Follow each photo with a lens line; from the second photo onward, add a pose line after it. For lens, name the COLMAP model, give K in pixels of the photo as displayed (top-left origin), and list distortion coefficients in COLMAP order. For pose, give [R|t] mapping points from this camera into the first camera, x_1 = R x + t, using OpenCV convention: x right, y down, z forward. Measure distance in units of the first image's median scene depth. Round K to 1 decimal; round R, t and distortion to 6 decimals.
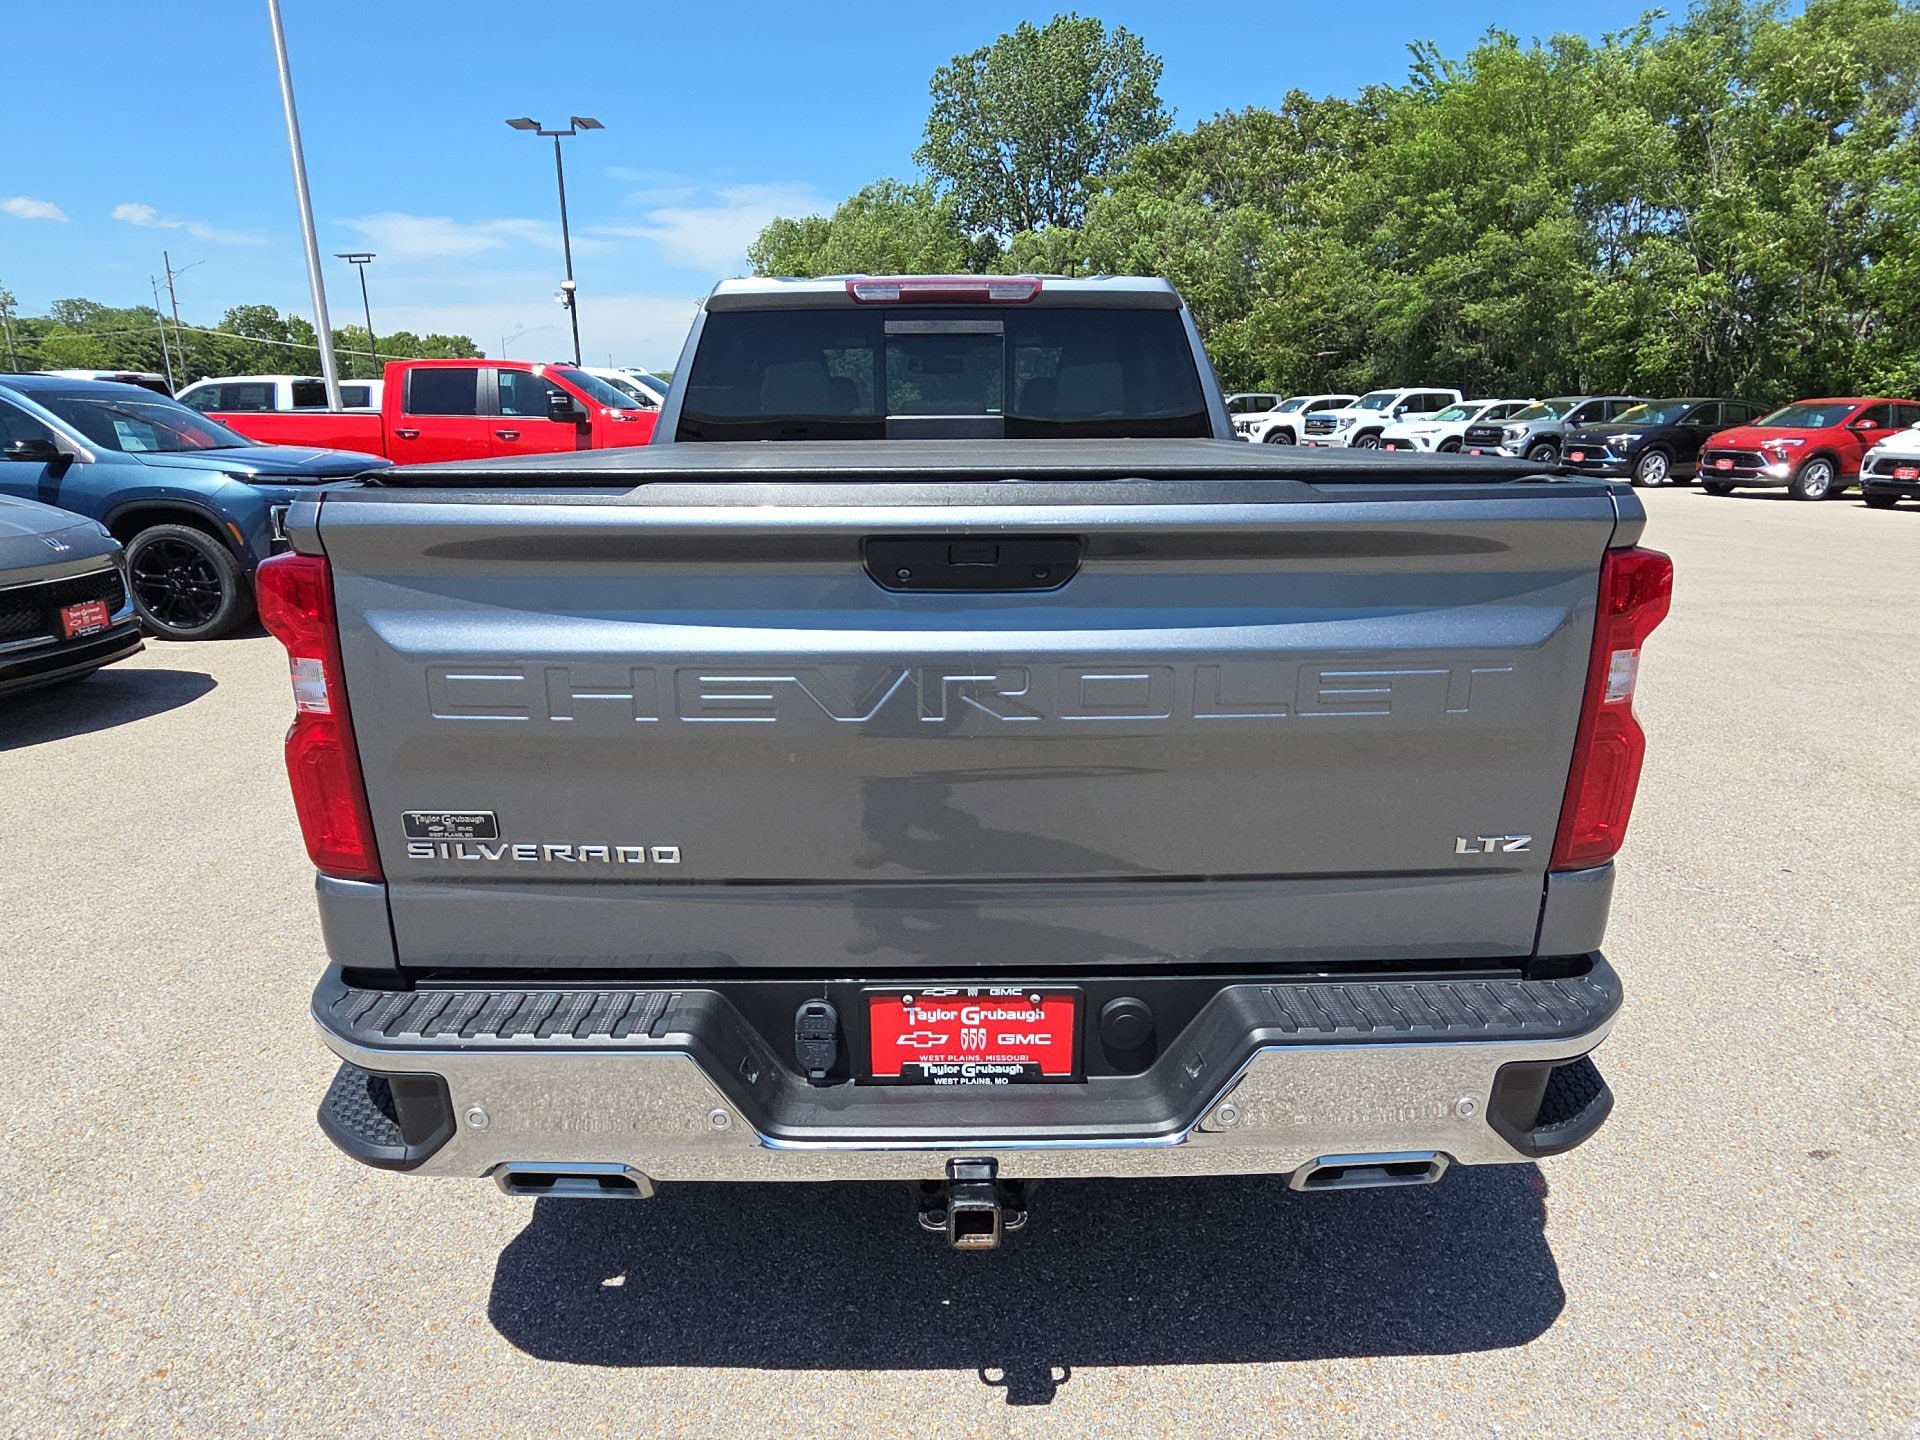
lens RADIAL K [[1097.8, 0, 956.0], [0, 1097.8, 711.6], [0, 0, 1]] dist [-0.004192, 0.007952]
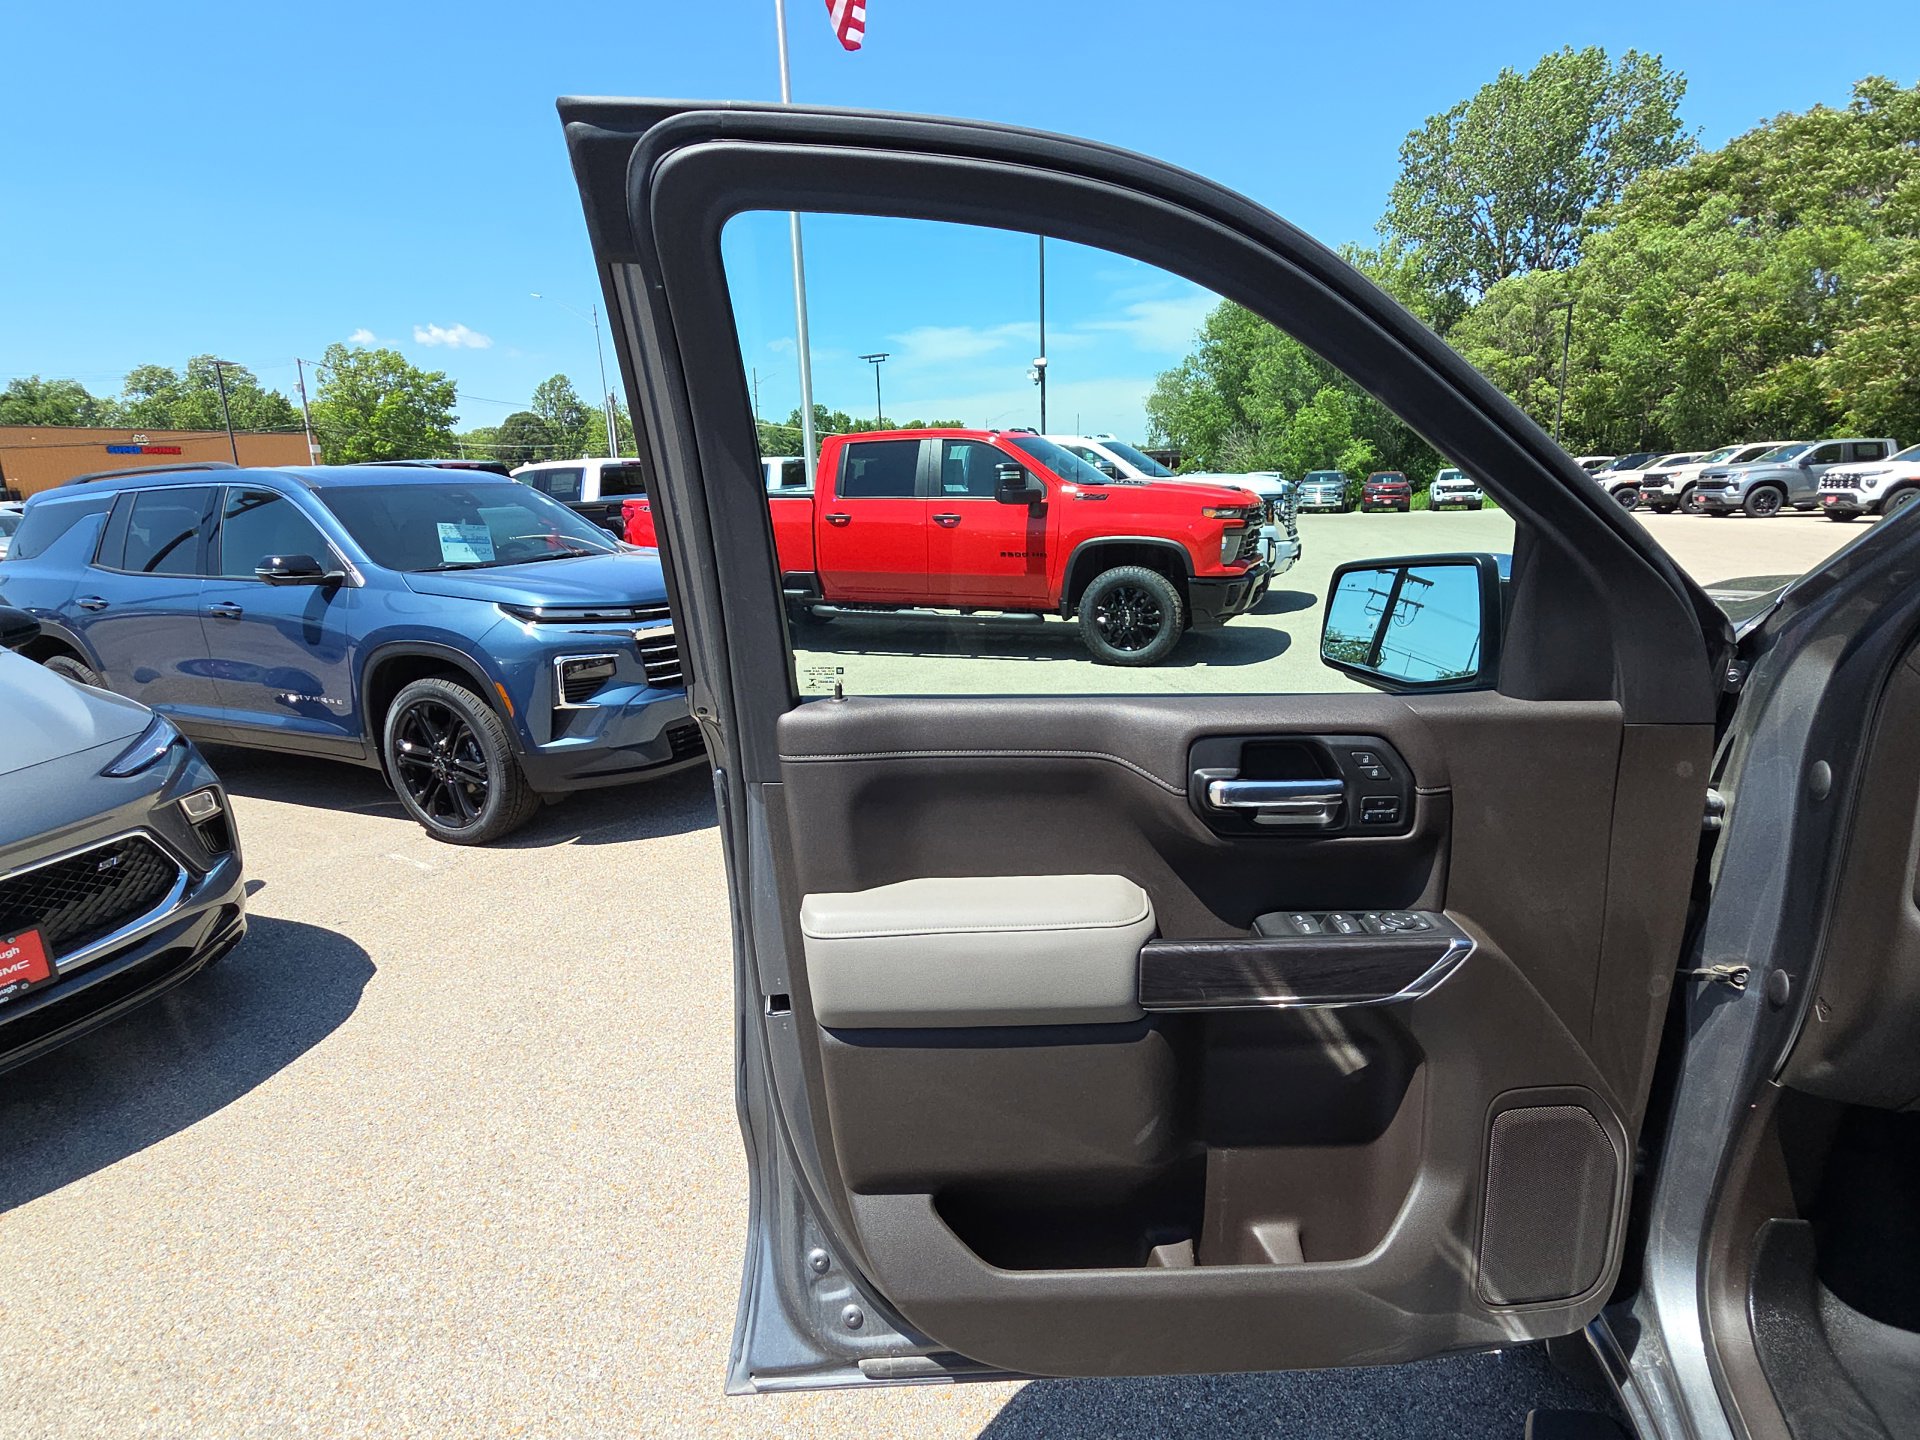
lens RADIAL K [[957.5, 0, 966.9], [0, 957.5, 707.3], [0, 0, 1]] dist [0.004727, -0.001842]
pose [[0.921529, 0.066271, -0.382613, -0.091367], [-0.077652, 0.996877, -0.014360, -0.082831], [0.380466, 0.042944, 0.923797, 0.282656]]
